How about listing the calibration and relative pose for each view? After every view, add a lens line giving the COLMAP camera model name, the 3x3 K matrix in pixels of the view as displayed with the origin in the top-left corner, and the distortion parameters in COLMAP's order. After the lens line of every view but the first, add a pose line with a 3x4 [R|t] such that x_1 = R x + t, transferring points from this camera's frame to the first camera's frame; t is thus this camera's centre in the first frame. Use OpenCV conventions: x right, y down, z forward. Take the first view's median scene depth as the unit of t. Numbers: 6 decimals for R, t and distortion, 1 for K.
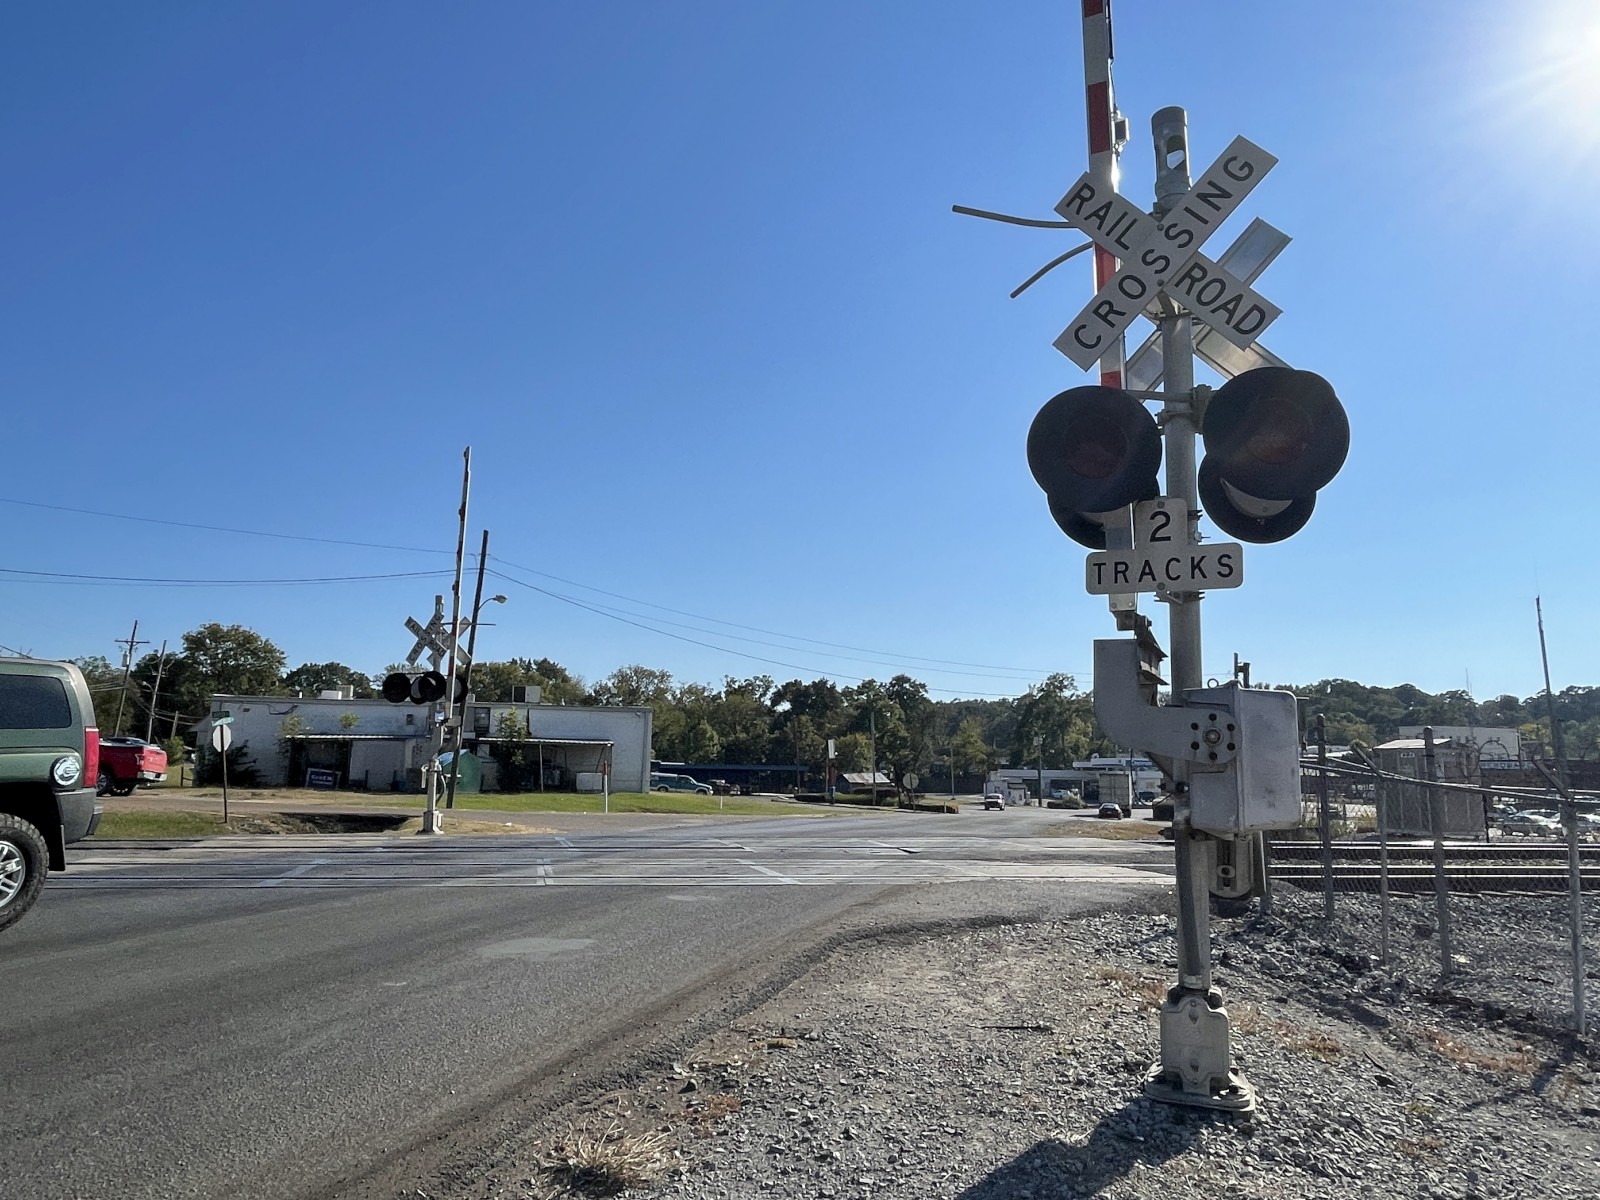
lens RADIAL K [[1037.9, 0, 806.8], [0, 1037.9, 603.8], [0, 0, 1]] dist [-0.003479, -0.002311]
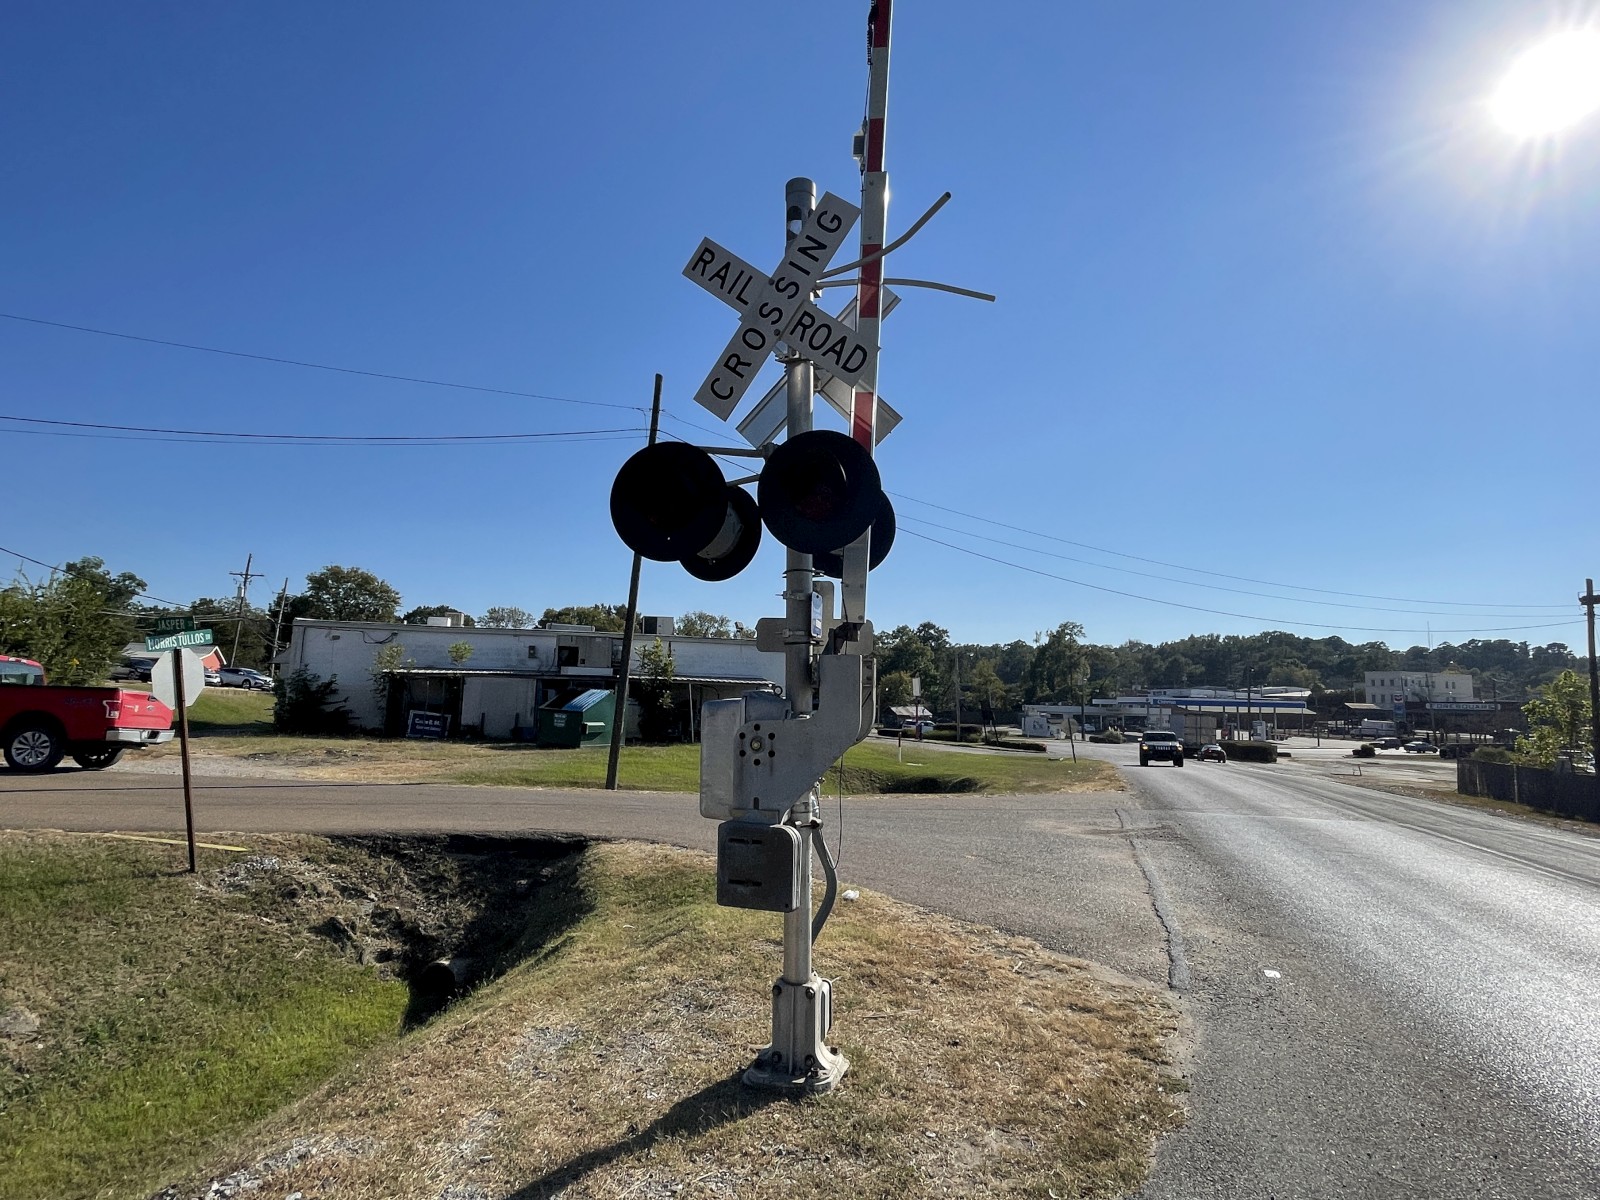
lens RADIAL K [[821.8, 0, 797.6], [0, 821.8, 605.4], [0, 0, 1]] dist [-0.004743, -0.000020]
pose [[0.999718, 0.010735, -0.021165, -0.160156], [-0.009767, 0.998925, 0.045323, 0.043326], [0.021629, -0.045103, 0.998748, 0.356232]]
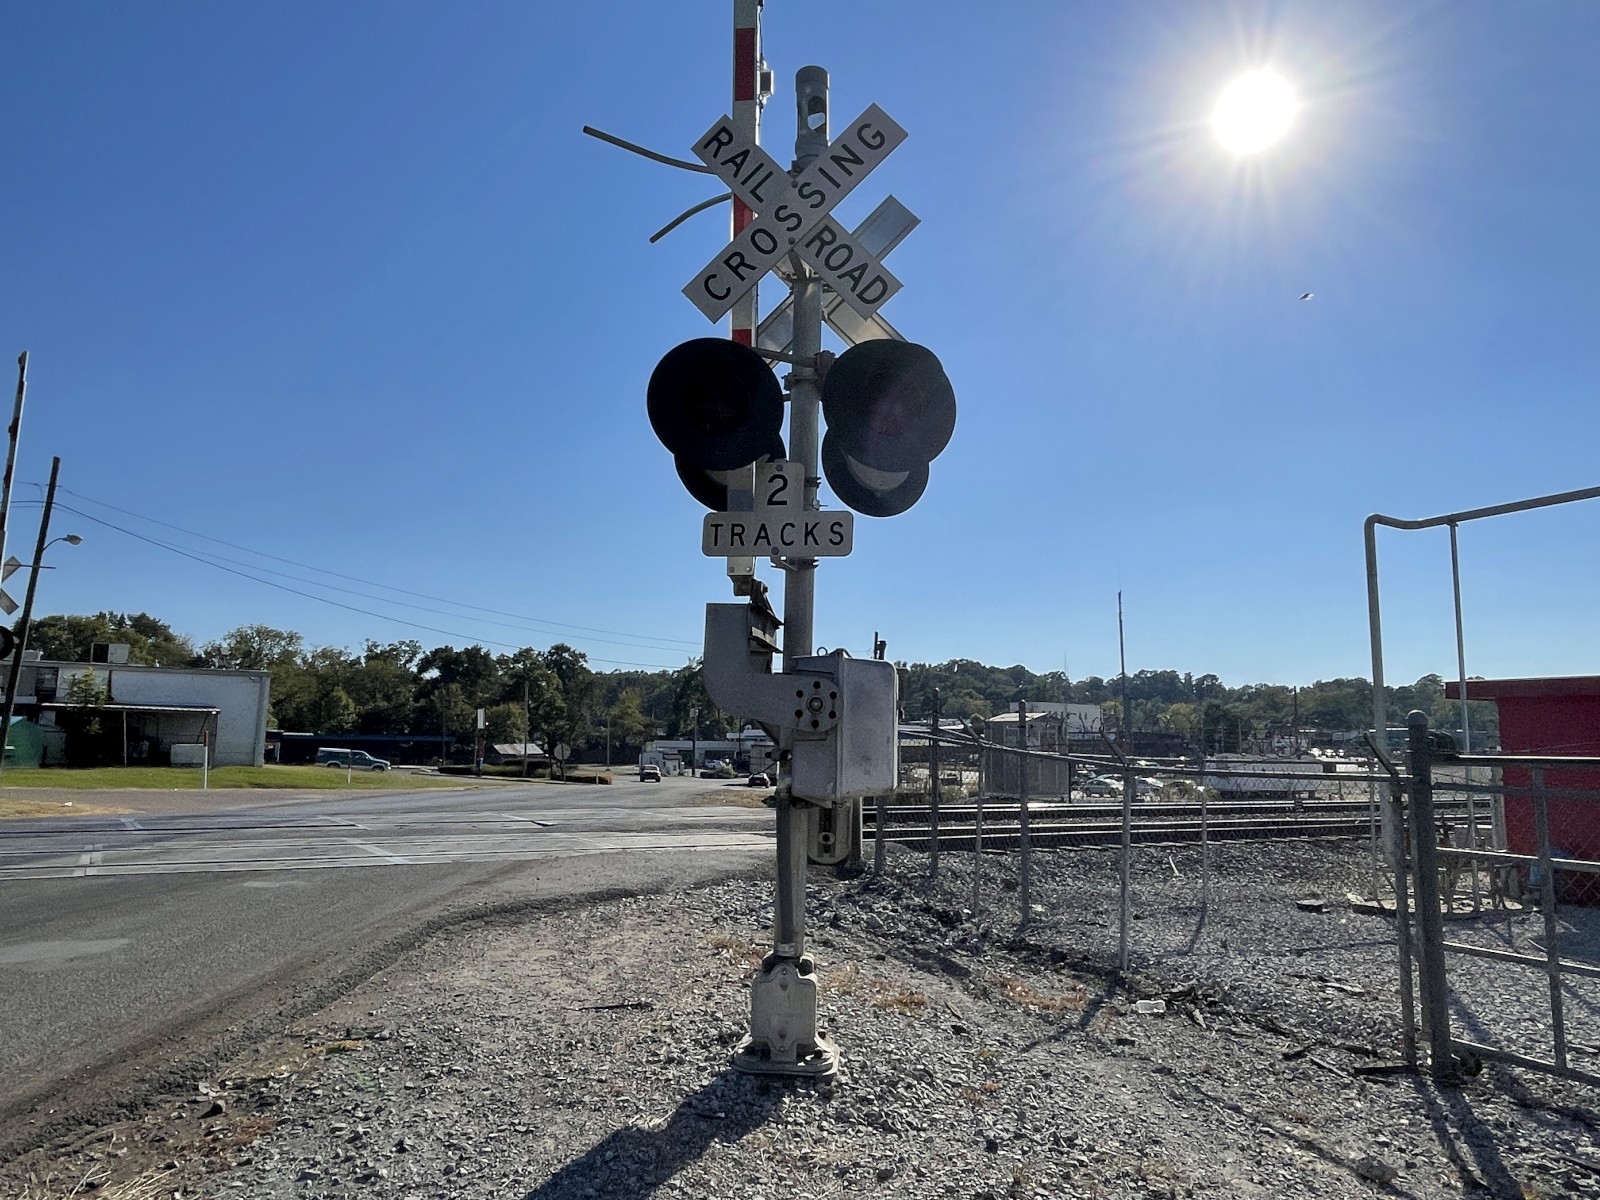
lens RADIAL K [[1037.9, 0, 806.8], [0, 1037.9, 603.8], [0, 0, 1]] dist [-0.003479, -0.002311]
pose [[0.948233, 0.040889, 0.314932, 0.006478], [-0.049502, 0.998586, 0.019396, 0.001259], [-0.313693, -0.033982, 0.948916, 0.006075]]
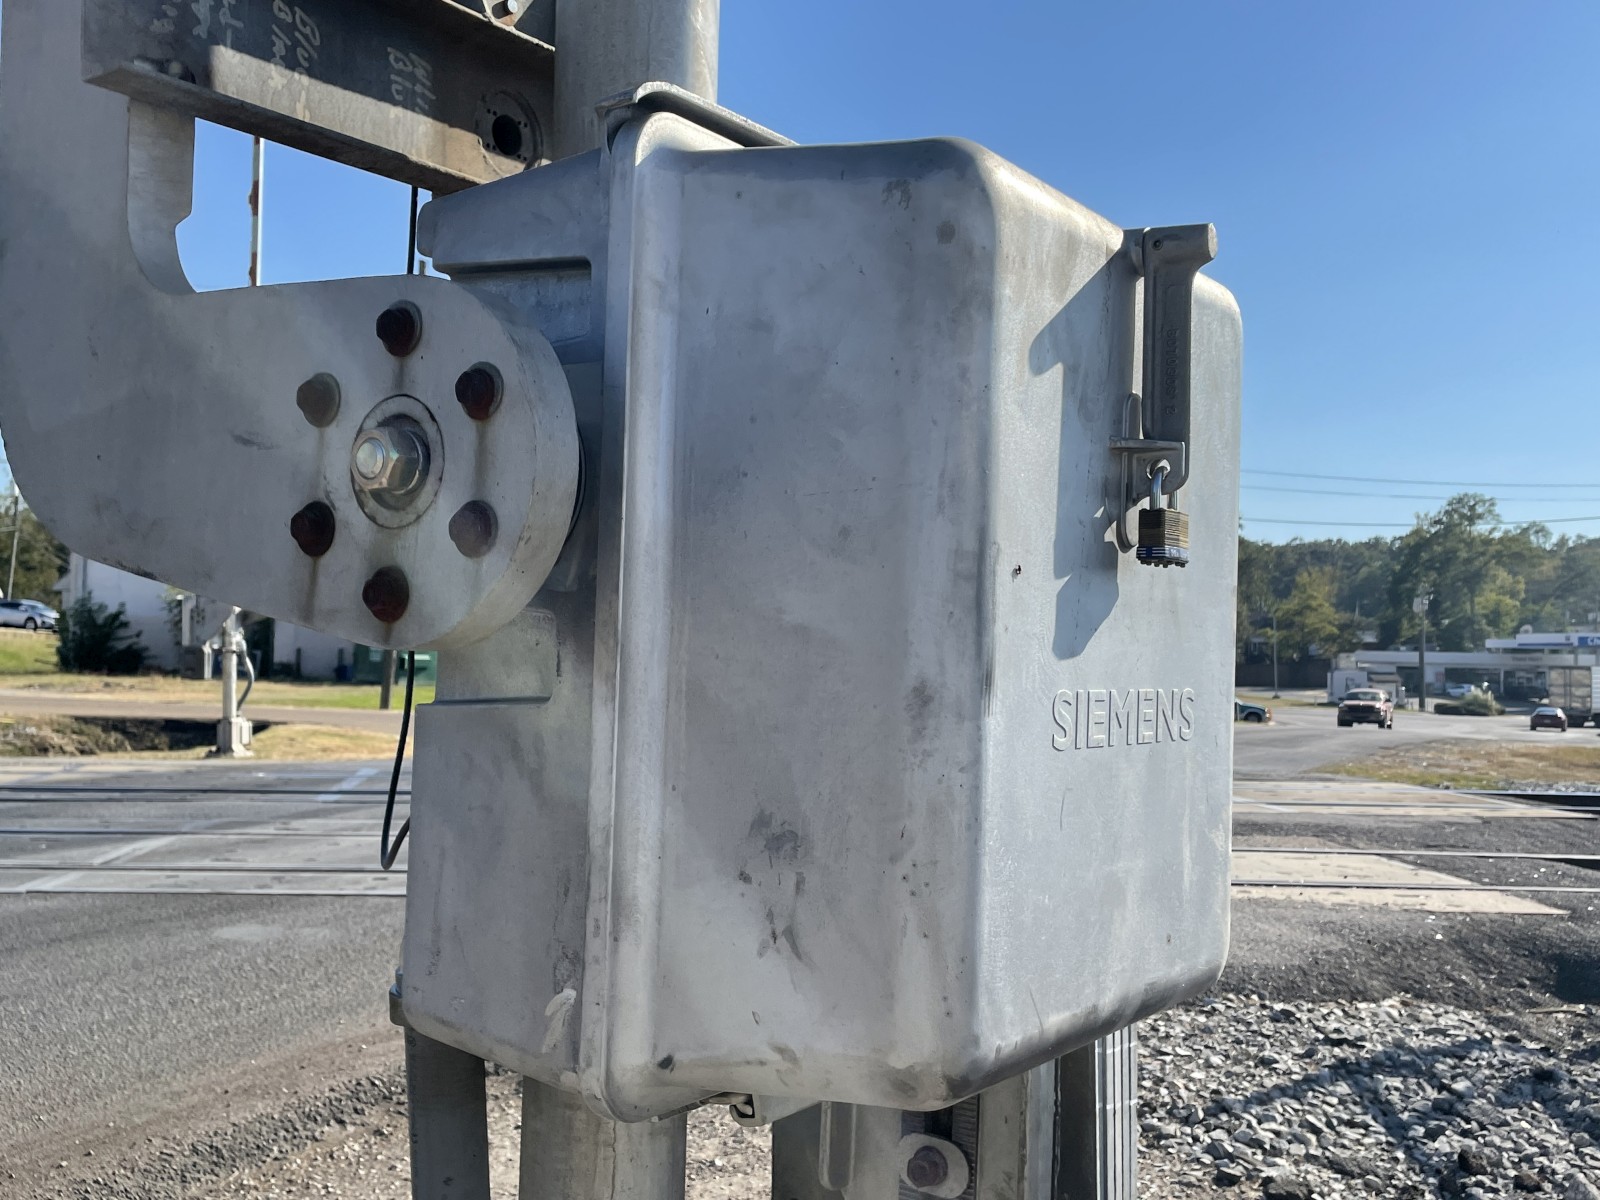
lens RADIAL K [[1582.1, 0, 800.0], [0, 1582.1, 600.0], [0, 0, 1]] dist [0.038906, -0.006580]
pose [[0.986291, -0.001593, -0.165007, 0.047808], [0.022582, 0.991849, 0.125400, 0.011946], [0.163462, -0.127407, 0.978288, 0.078212]]
